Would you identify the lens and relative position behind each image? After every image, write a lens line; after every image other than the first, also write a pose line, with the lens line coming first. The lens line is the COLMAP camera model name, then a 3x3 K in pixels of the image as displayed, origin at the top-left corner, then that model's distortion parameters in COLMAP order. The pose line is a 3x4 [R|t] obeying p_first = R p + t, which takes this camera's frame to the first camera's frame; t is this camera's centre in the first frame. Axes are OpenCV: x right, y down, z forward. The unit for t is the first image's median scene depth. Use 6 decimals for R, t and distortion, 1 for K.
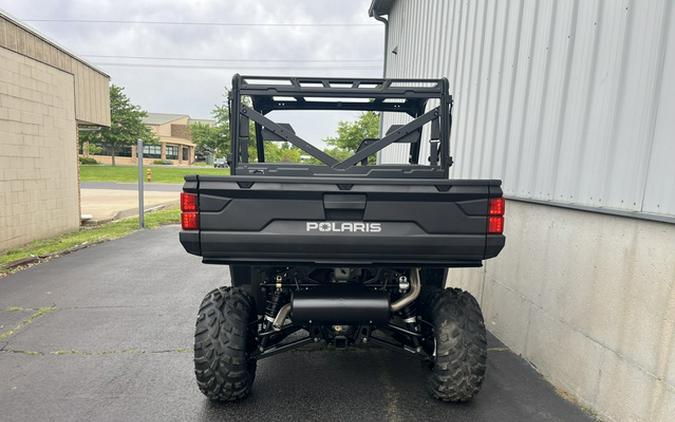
lens RADIAL K [[588.4, 0, 353.1], [0, 588.4, 211.5], [0, 0, 1]] dist [-0.030863, -0.013053]
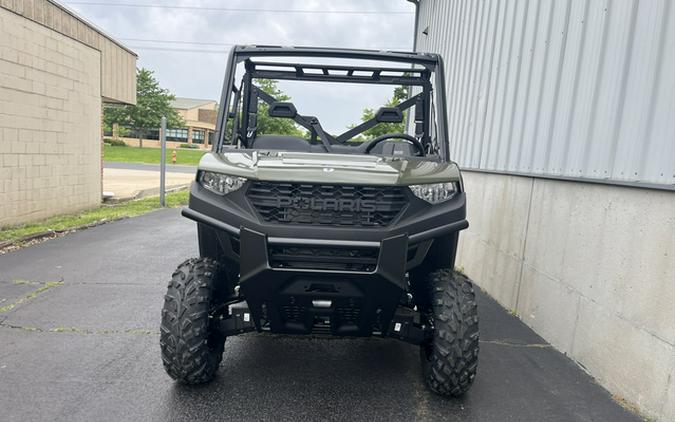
lens RADIAL K [[513.4, 0, 349.8], [0, 513.4, 209.6], [0, 0, 1]] dist [-0.029497, -0.003067]
pose [[0.998880, 0.032563, -0.034330, -0.015256], [-0.032978, 0.999389, -0.011611, 0.033728], [0.033931, 0.012730, 0.999343, 0.153913]]
